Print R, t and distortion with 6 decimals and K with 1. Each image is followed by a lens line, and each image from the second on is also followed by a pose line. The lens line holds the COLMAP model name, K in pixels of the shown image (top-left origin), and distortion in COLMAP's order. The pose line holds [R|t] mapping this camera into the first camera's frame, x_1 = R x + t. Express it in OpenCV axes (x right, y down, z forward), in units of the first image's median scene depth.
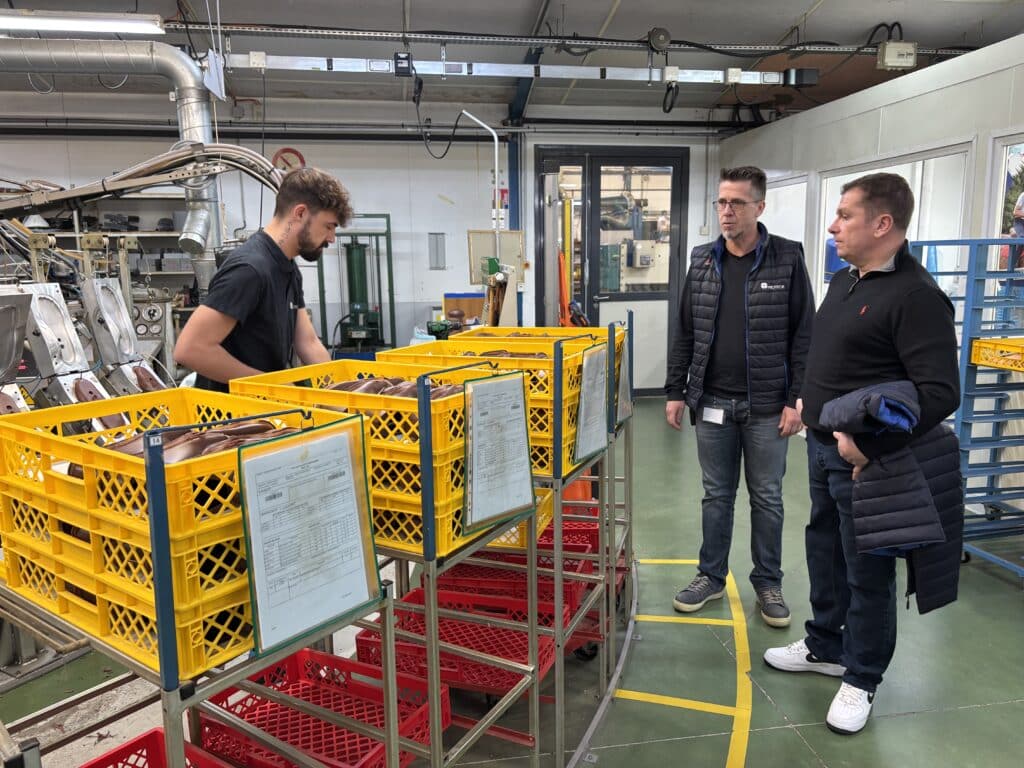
lens RADIAL K [[770.6, 0, 512.0], [0, 770.6, 384.0], [0, 0, 1]] dist [0.004063, -0.006475]
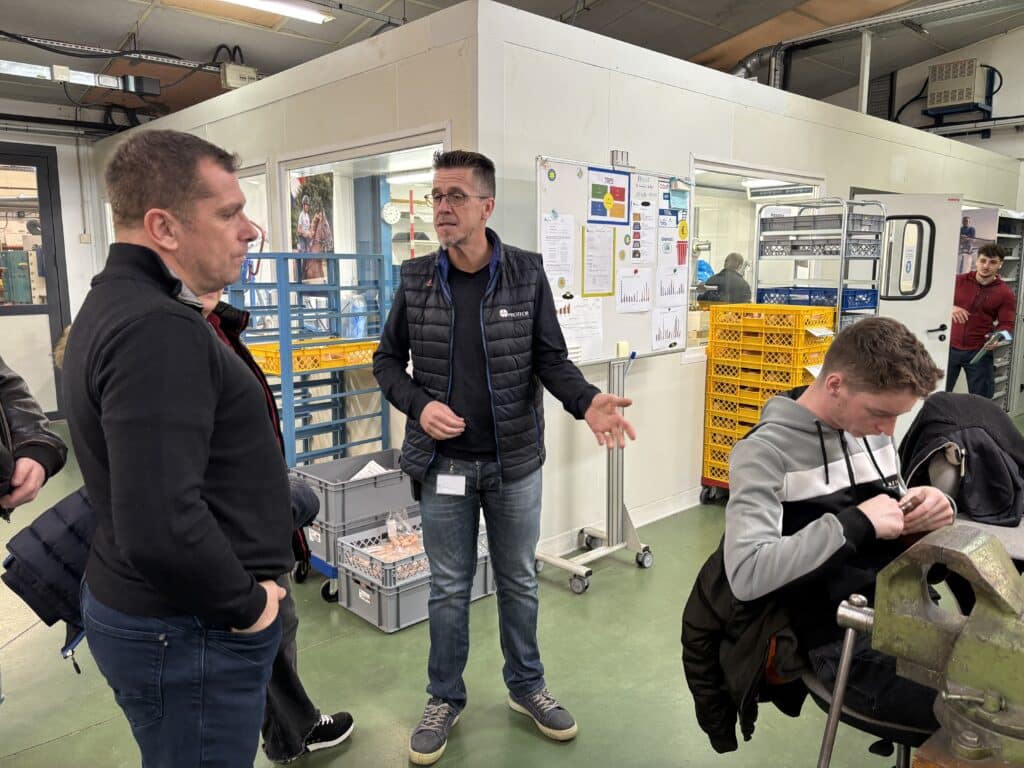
lens RADIAL K [[770.6, 0, 512.0], [0, 770.6, 384.0], [0, 0, 1]] dist [0.004063, -0.006475]
pose [[0.823475, -0.076240, 0.562207, 0.181439], [0.082863, 0.996466, 0.013757, 0.007750], [-0.561269, 0.035258, 0.826882, -0.066220]]
